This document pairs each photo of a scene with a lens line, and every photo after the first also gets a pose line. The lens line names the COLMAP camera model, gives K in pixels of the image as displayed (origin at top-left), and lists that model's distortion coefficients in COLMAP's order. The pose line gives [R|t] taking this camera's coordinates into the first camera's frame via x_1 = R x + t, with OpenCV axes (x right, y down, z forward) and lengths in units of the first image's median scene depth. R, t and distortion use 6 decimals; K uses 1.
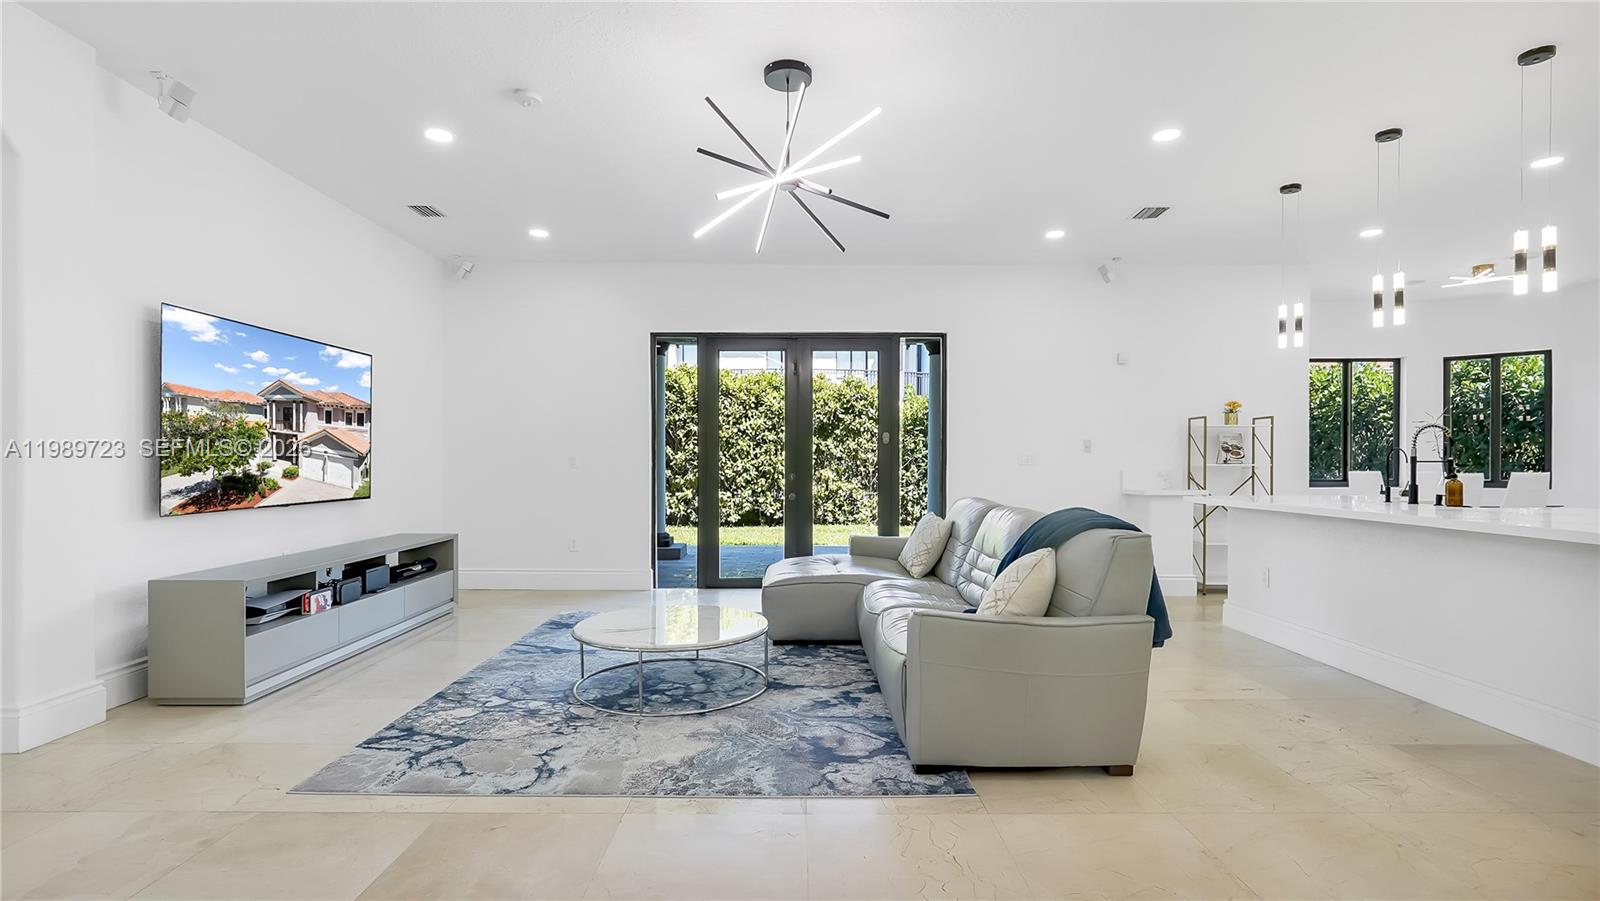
lens RADIAL K [[763.8, 0, 792.8], [0, 763.8, 464.3], [0, 0, 1]] dist [-0.014467, 0.007105]
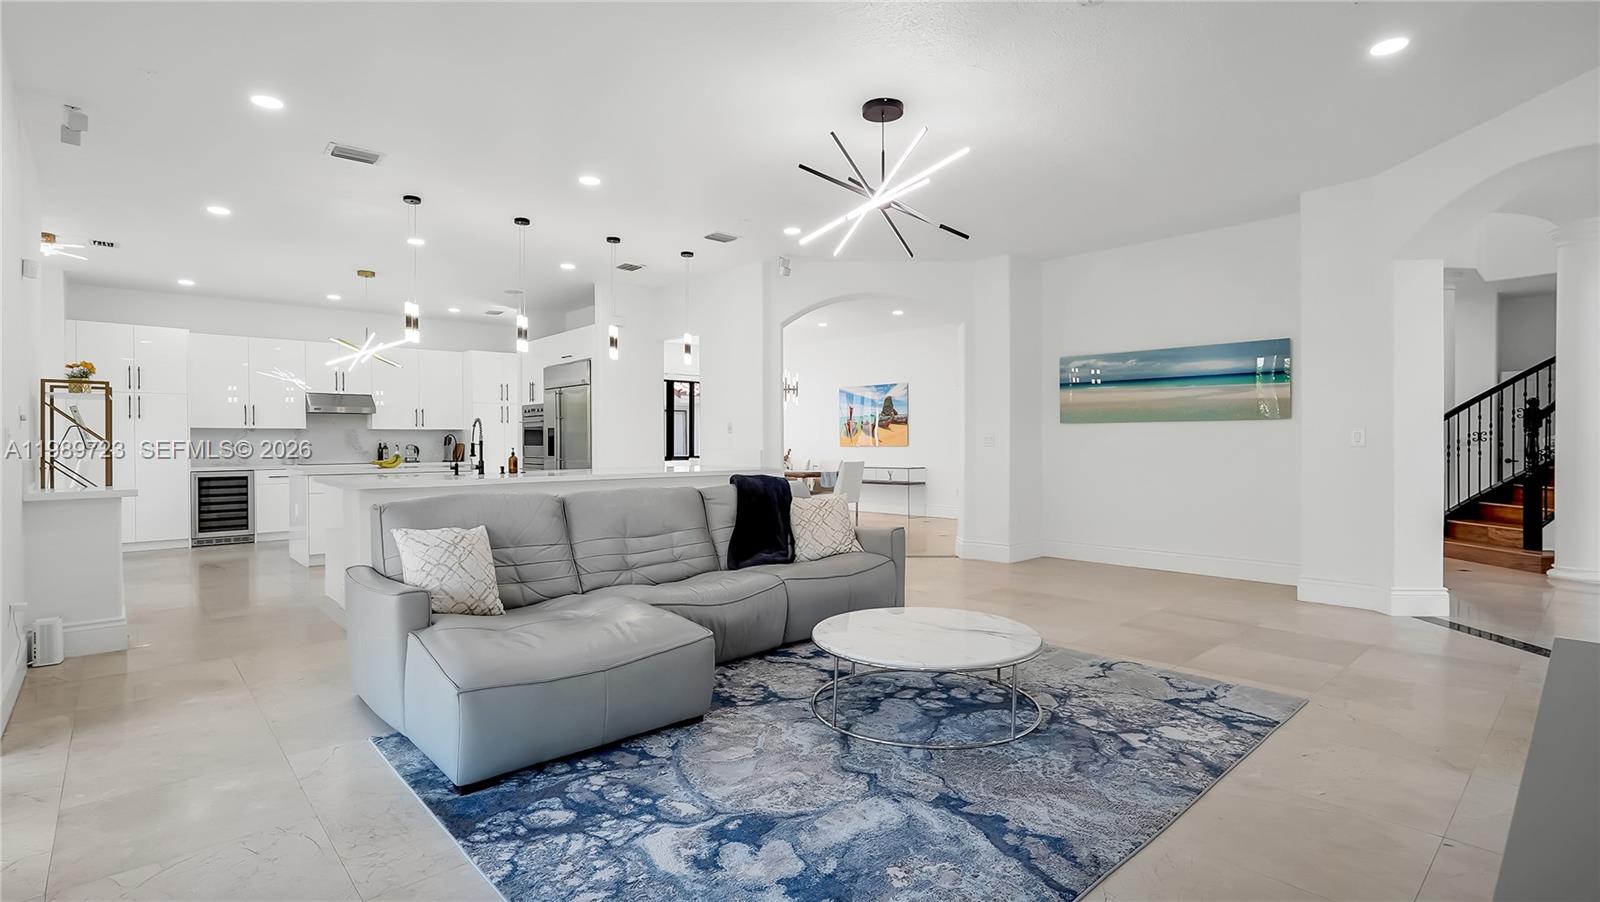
lens RADIAL K [[763.8, 0, 799.5], [0, 763.8, 445.7], [0, 0, 1]] dist [-0.014467, 0.007105]
pose [[-0.681488, 0.000664, 0.731829, -0.745866], [0.006401, 0.999967, 0.005053, -0.005569], [-0.731801, 0.008128, -0.681470, 1.826833]]
